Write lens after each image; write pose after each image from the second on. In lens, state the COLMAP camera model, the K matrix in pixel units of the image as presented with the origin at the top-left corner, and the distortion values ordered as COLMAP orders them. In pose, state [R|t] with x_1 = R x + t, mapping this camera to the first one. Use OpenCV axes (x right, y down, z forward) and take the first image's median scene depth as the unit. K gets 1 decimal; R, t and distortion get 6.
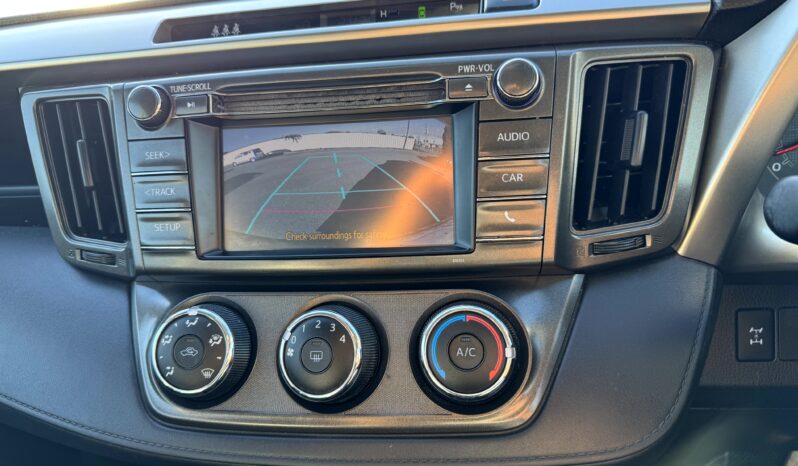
lens RADIAL K [[692.7, 0, 398.5], [0, 692.7, 220.1], [0, 0, 1]] dist [0.063847, -0.236190]
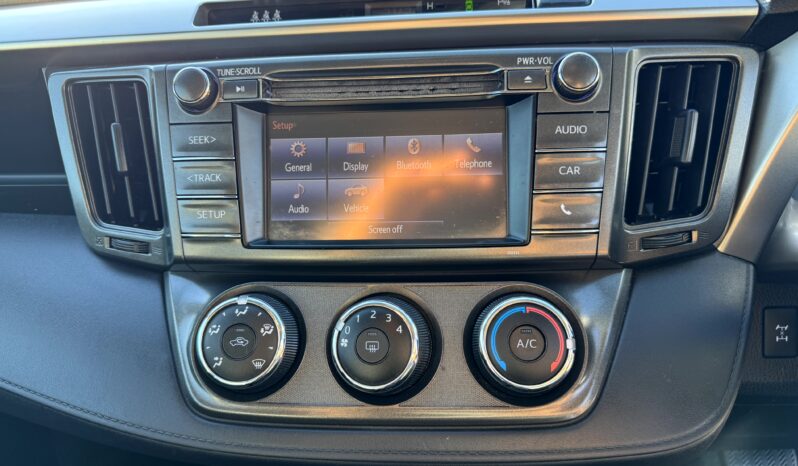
lens RADIAL K [[692.7, 0, 398.5], [0, 692.7, 220.1], [0, 0, 1]] dist [0.063847, -0.236190]
pose [[0.997352, 0.020062, 0.069904, -0.145175], [-0.019049, 0.999704, -0.015132, 0.029248], [-0.070187, 0.013761, 0.997439, 0.015383]]
